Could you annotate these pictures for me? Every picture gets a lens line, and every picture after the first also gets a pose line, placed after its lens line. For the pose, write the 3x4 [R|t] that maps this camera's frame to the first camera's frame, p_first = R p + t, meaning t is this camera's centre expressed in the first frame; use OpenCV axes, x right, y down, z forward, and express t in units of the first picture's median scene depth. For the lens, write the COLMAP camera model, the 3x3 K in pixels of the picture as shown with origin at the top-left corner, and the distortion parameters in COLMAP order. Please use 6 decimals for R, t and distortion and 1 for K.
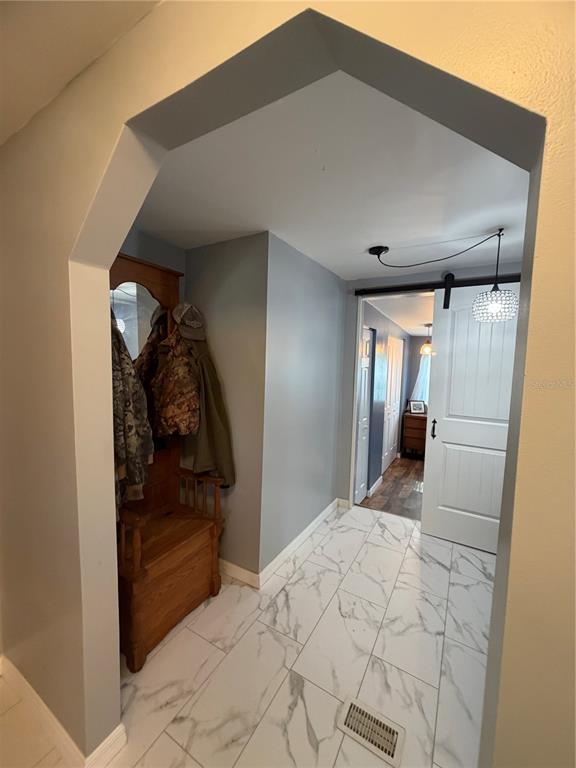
lens RADIAL K [[306.3, 0, 288.4], [0, 306.3, 380.8], [0, 0, 1]] dist [0.000132, 0.000476]
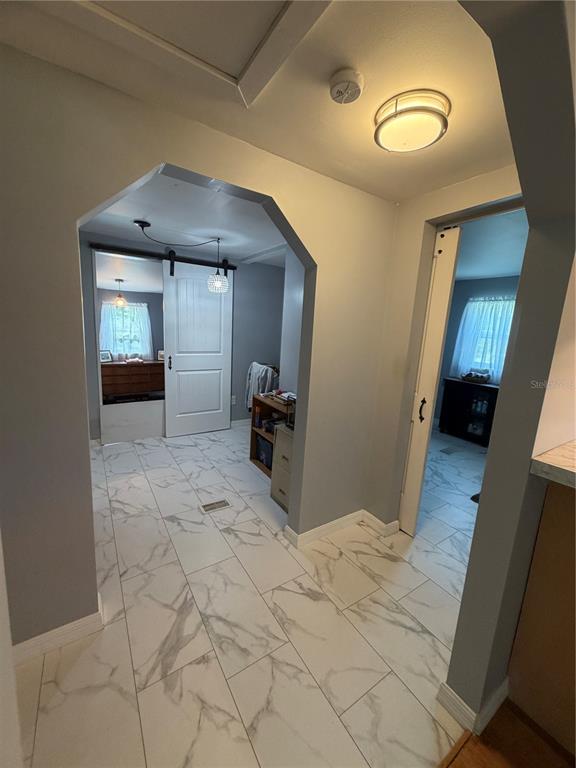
lens RADIAL K [[306.3, 0, 288.4], [0, 306.3, 380.8], [0, 0, 1]] dist [0.000132, 0.000476]
pose [[0.440476, -0.160395, 0.883320, -0.677017], [0.026902, 0.985827, 0.165594, 0.024319], [-0.897361, -0.049177, 0.438548, -0.140344]]
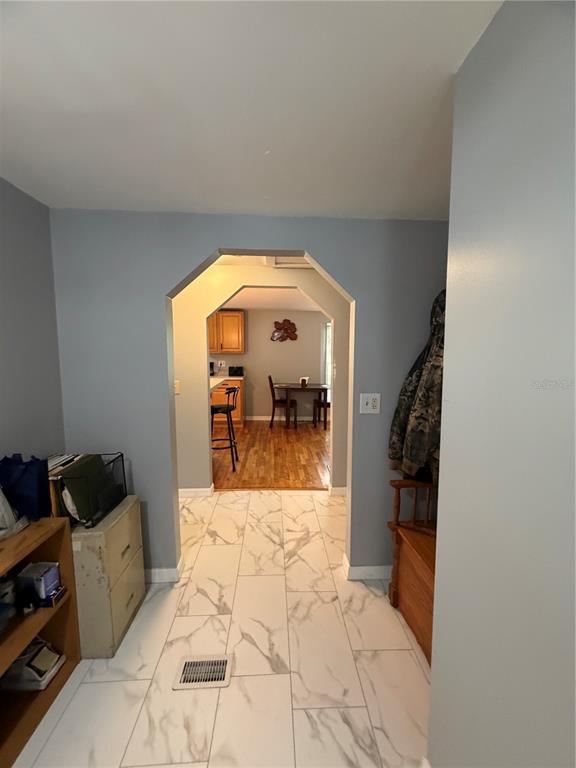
lens RADIAL K [[306.3, 0, 288.4], [0, 306.3, 380.8], [0, 0, 1]] dist [0.000132, 0.000476]
pose [[-0.833643, 0.022378, -0.551851, 0.366632], [-0.072131, 0.986210, 0.148954, -0.067440], [0.547574, 0.163980, -0.820532, 1.156612]]
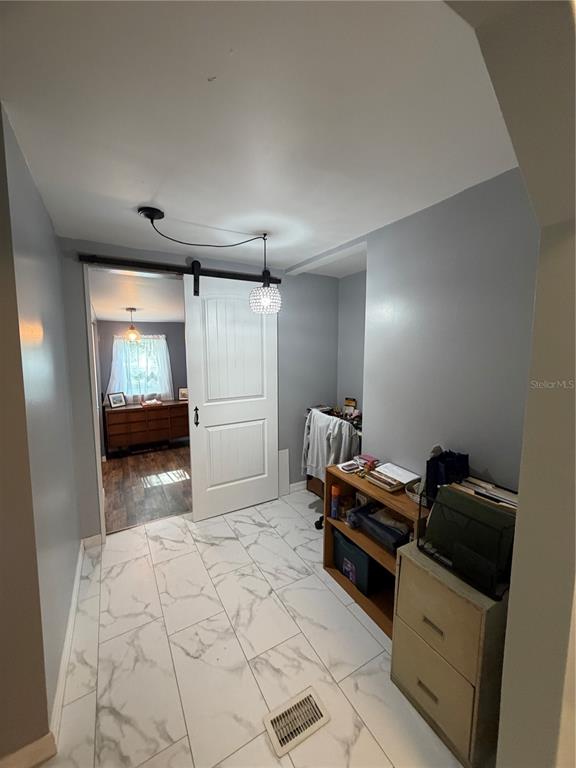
lens RADIAL K [[306.3, 0, 288.4], [0, 306.3, 380.8], [0, 0, 1]] dist [0.000132, 0.000476]
pose [[0.485073, -0.121559, 0.865984, -0.287166], [0.082393, 0.992239, 0.093130, -0.033712], [-0.870584, 0.026176, 0.491324, 0.303101]]
